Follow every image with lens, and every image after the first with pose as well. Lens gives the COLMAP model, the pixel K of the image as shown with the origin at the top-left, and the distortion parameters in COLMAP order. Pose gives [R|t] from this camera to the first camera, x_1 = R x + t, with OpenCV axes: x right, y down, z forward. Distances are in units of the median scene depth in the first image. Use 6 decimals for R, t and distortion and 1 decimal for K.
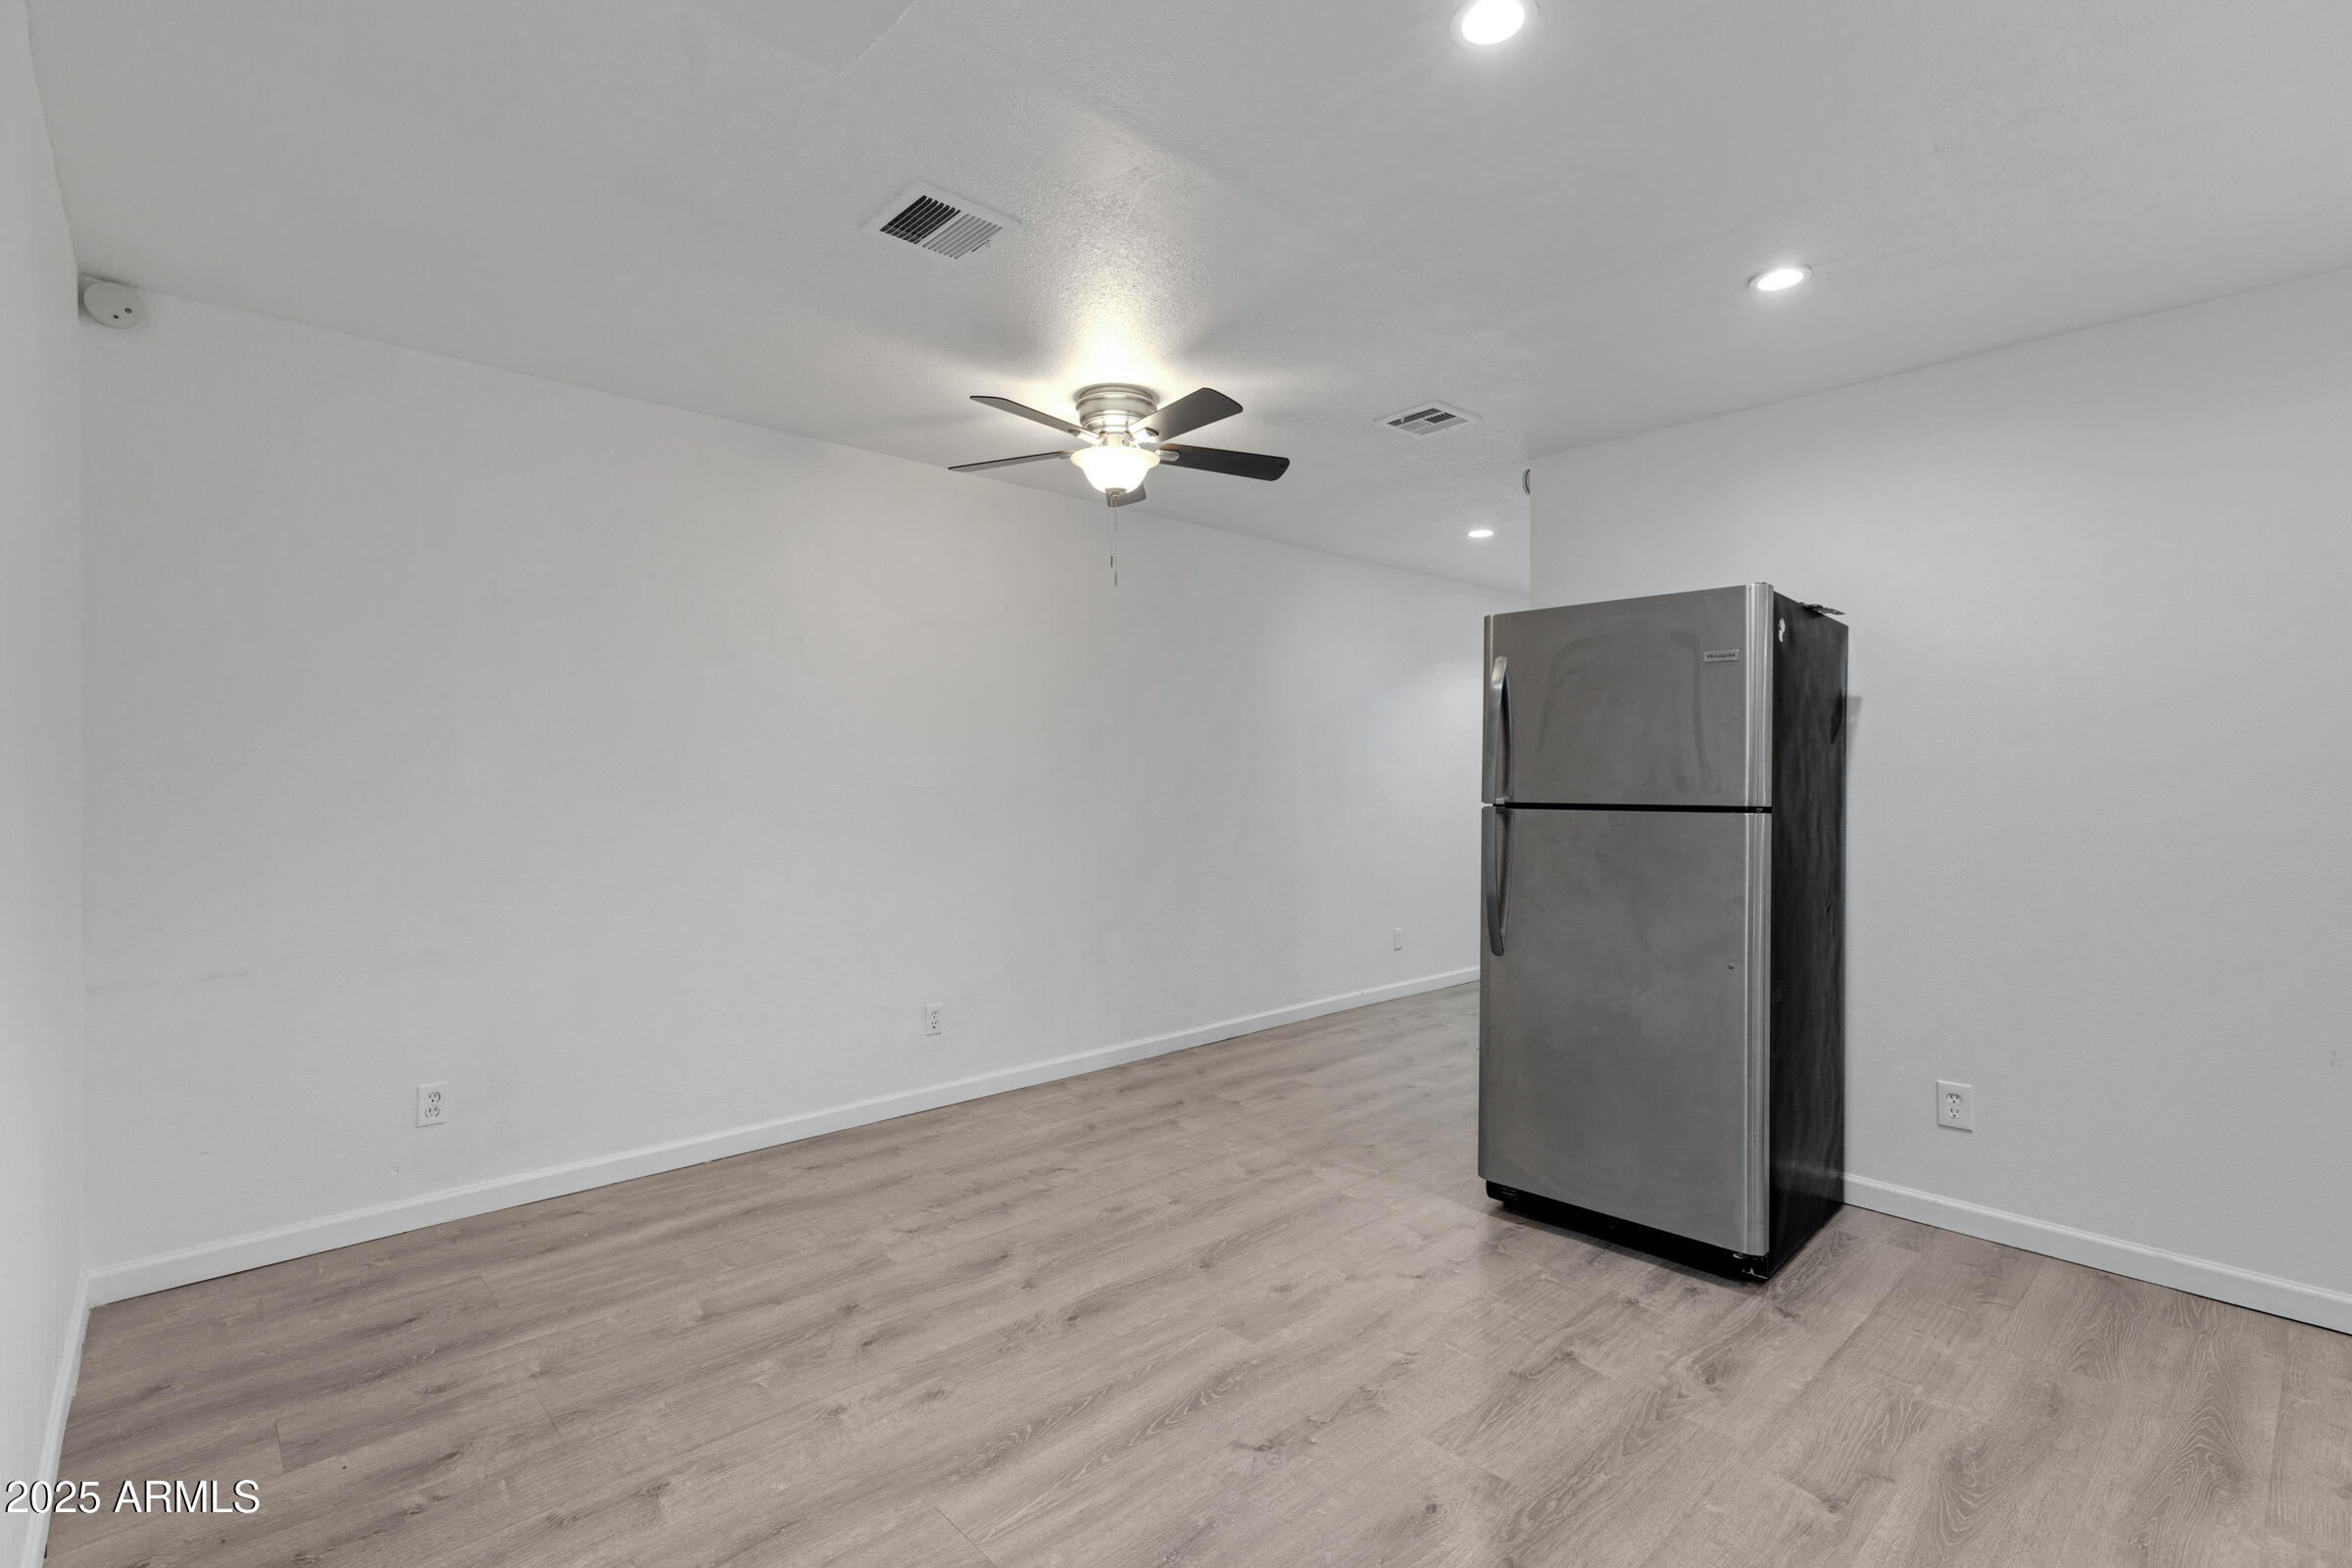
lens RADIAL K [[1080.4, 0, 1183.8], [0, 1080.4, 780.9], [0, 0, 1]] dist [-0.002744, -0.000759]
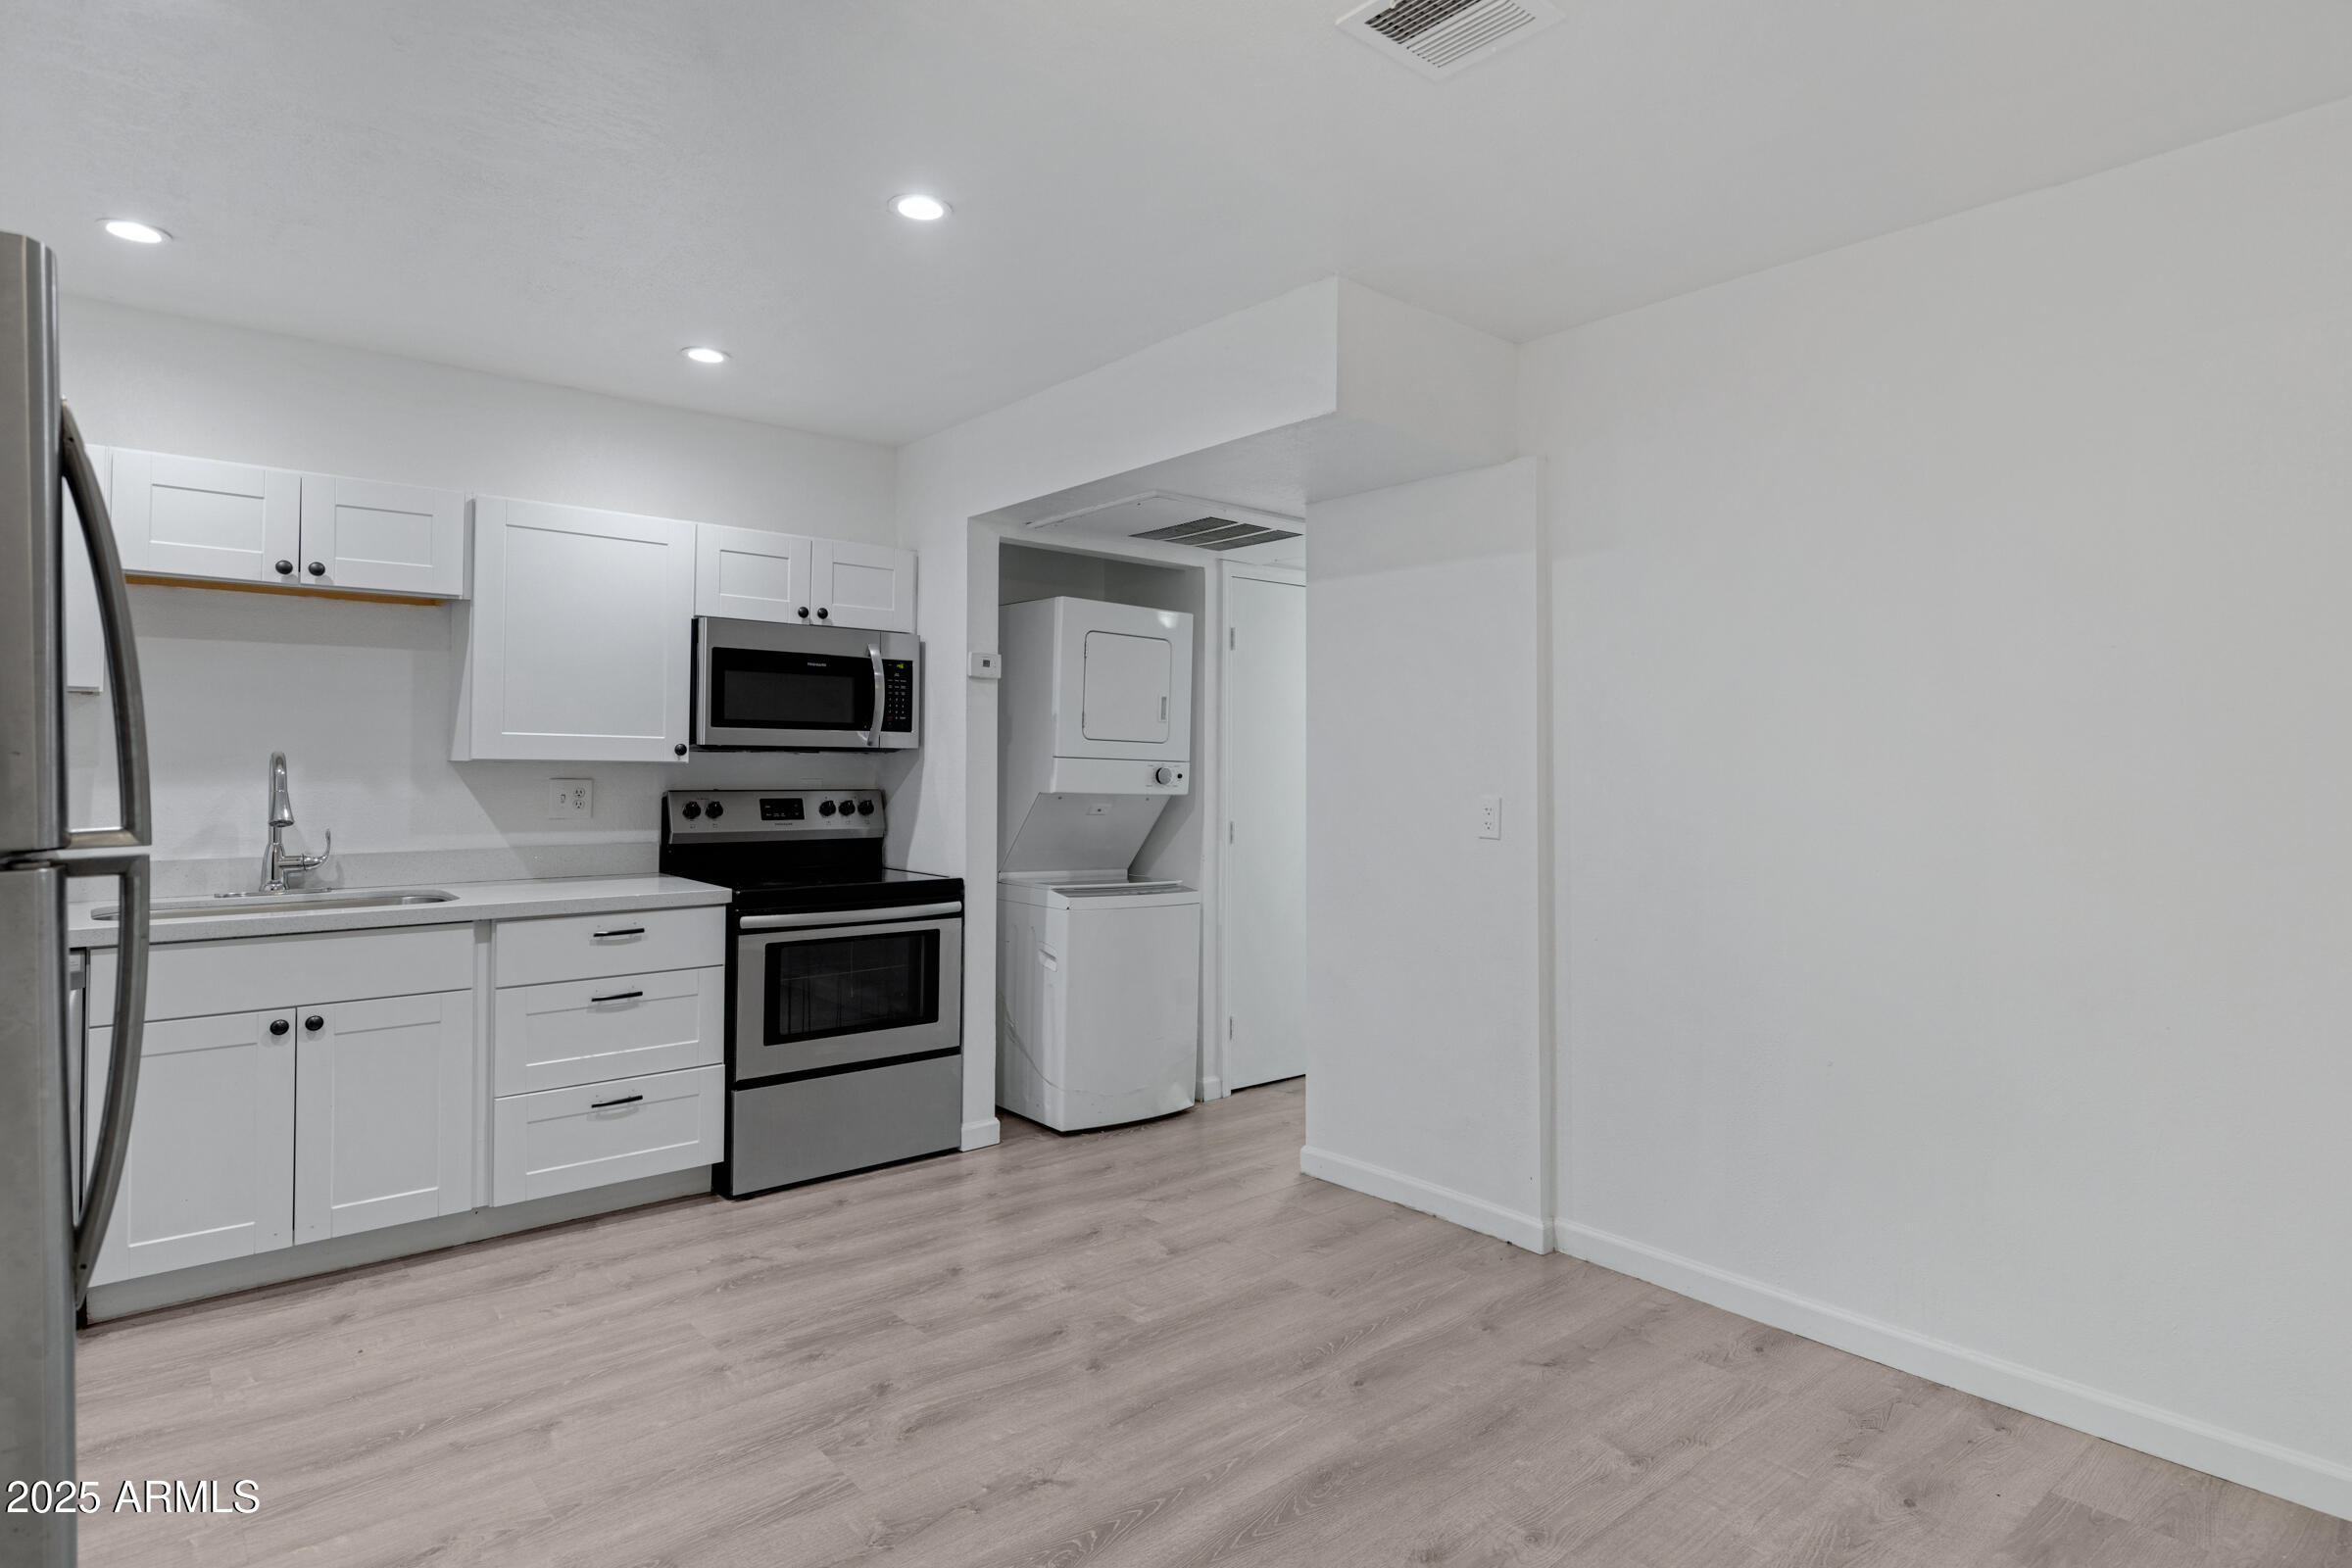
lens RADIAL K [[1241.1, 0, 1182.4], [0, 1241.1, 761.8], [0, 0, 1]] dist [0.001884, -0.000373]
pose [[-0.998817, -0.005454, 0.048323, -0.087612], [-0.005270, 0.999978, 0.003923, -0.015801], [-0.048343, 0.003664, -0.998824, 1.849716]]
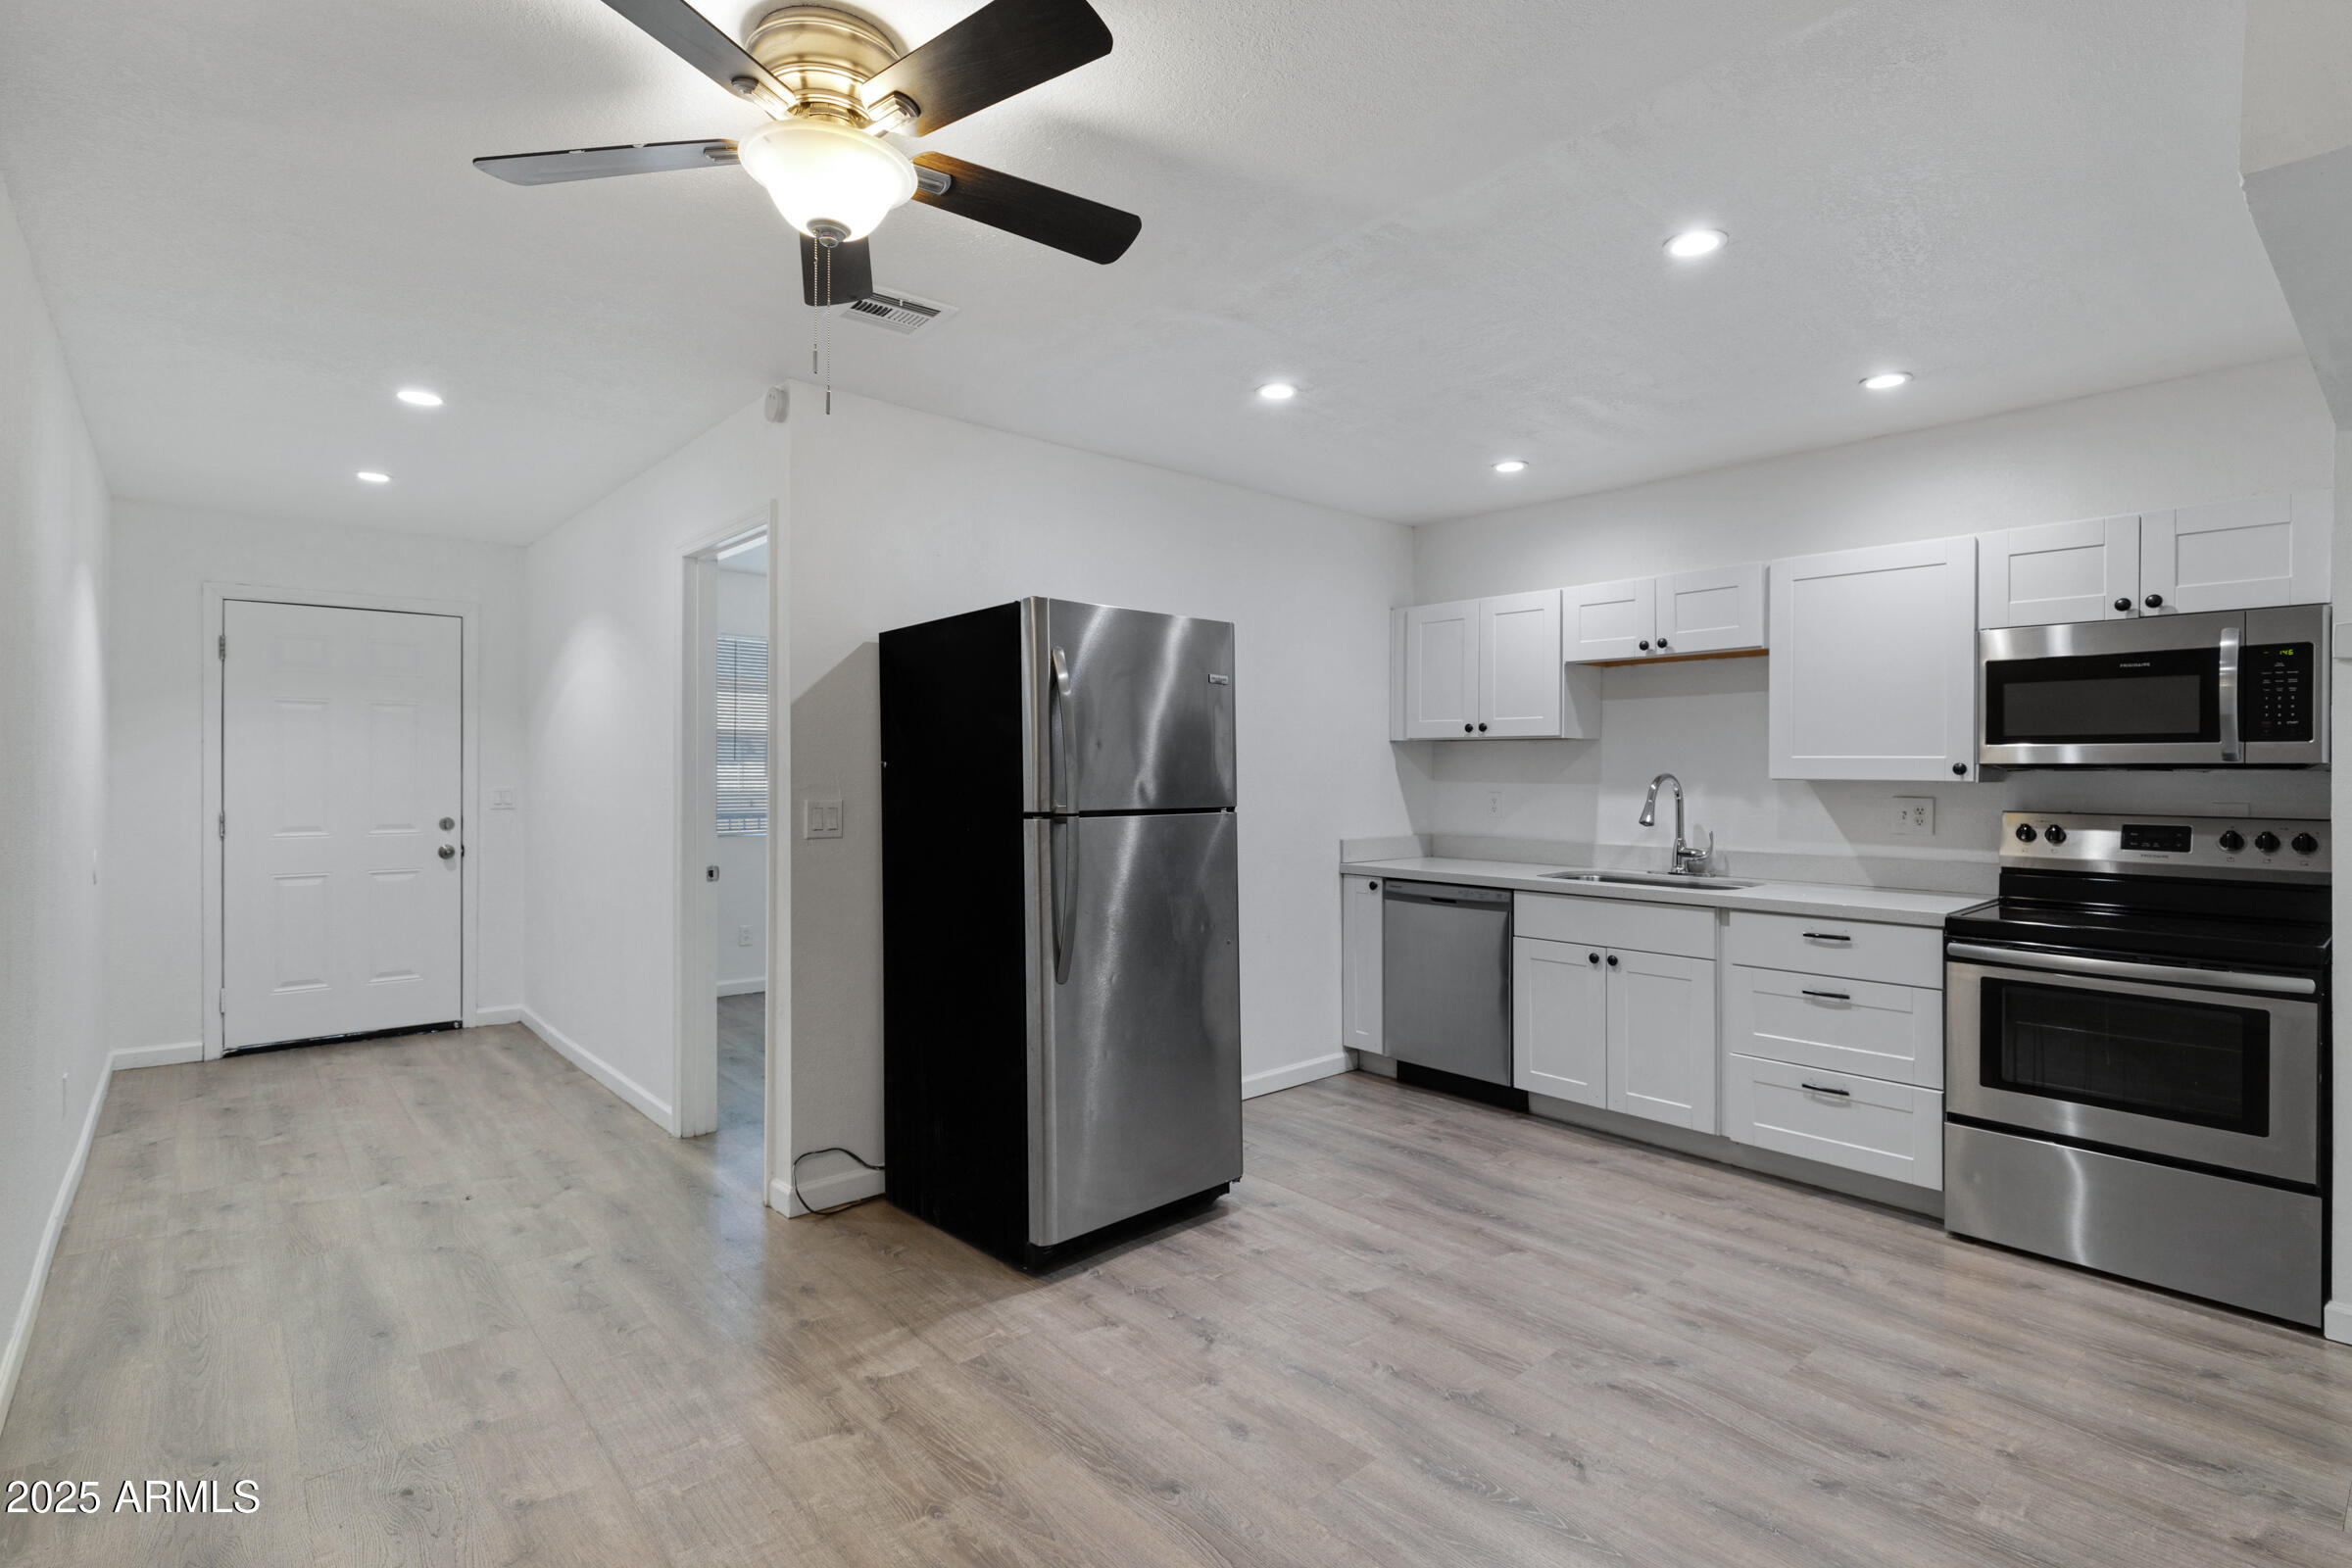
lens RADIAL K [[1129.7, 0, 1187.2], [0, 1129.7, 786.5], [0, 0, 1]] dist [-0.005045, 0.000166]
pose [[0.027793, -0.011580, 0.999547, -0.864063], [0.003127, 0.999929, 0.011497, -0.019217], [-0.999609, 0.002806, 0.027827, 1.183730]]
